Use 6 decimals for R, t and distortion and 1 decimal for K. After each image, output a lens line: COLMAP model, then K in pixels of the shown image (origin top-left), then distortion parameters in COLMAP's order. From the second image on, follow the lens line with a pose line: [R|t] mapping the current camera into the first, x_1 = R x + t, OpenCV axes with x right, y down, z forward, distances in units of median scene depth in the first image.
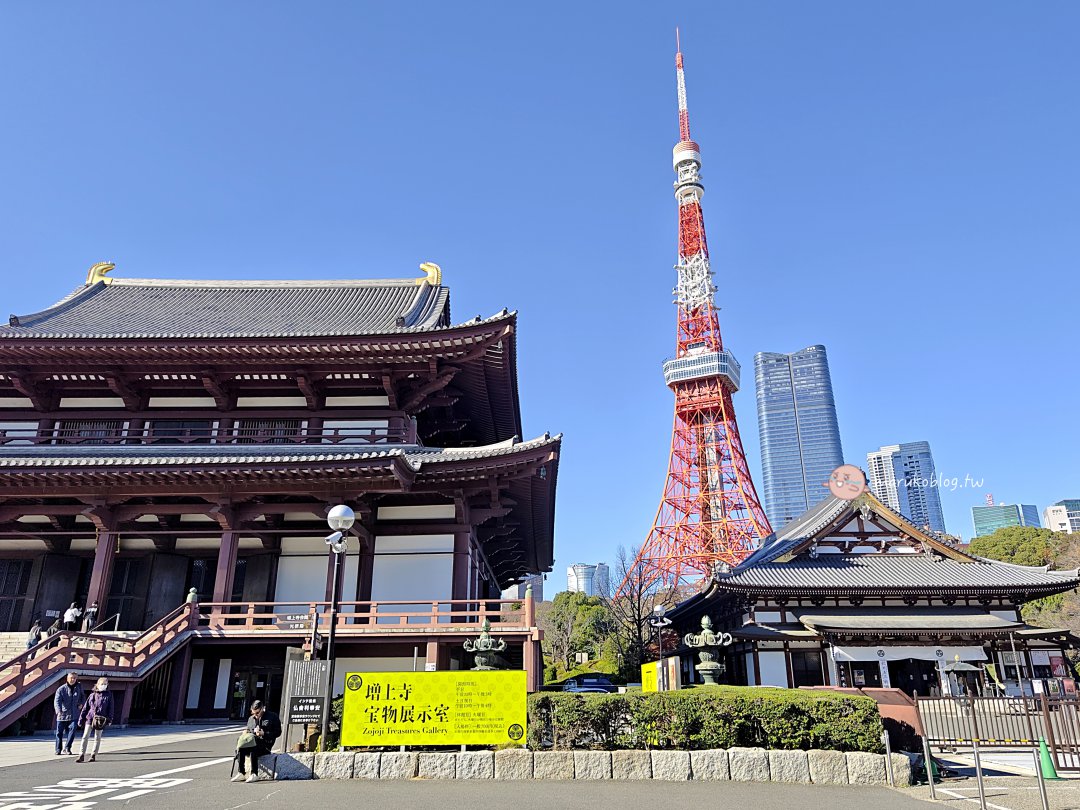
lens RADIAL K [[777.5, 0, 556.7], [0, 777.5, 410.9], [0, 0, 1]] dist [0.034116, -0.036855]
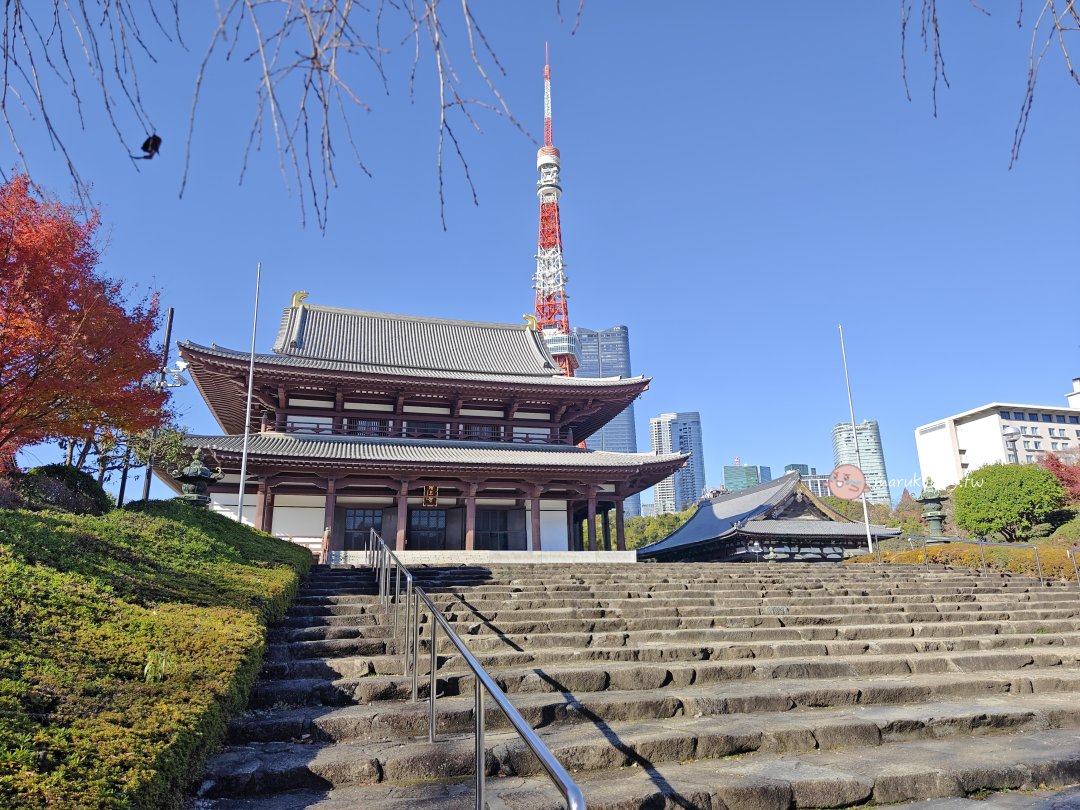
lens RADIAL K [[716.7, 0, 564.5], [0, 716.7, 407.1], [0, 0, 1]] dist [0.075074, -0.098301]
pose [[0.961042, 0.062941, 0.269142, -0.469136], [-0.078427, 0.995803, 0.047167, -0.084021], [-0.265044, -0.066438, 0.961945, -0.363355]]
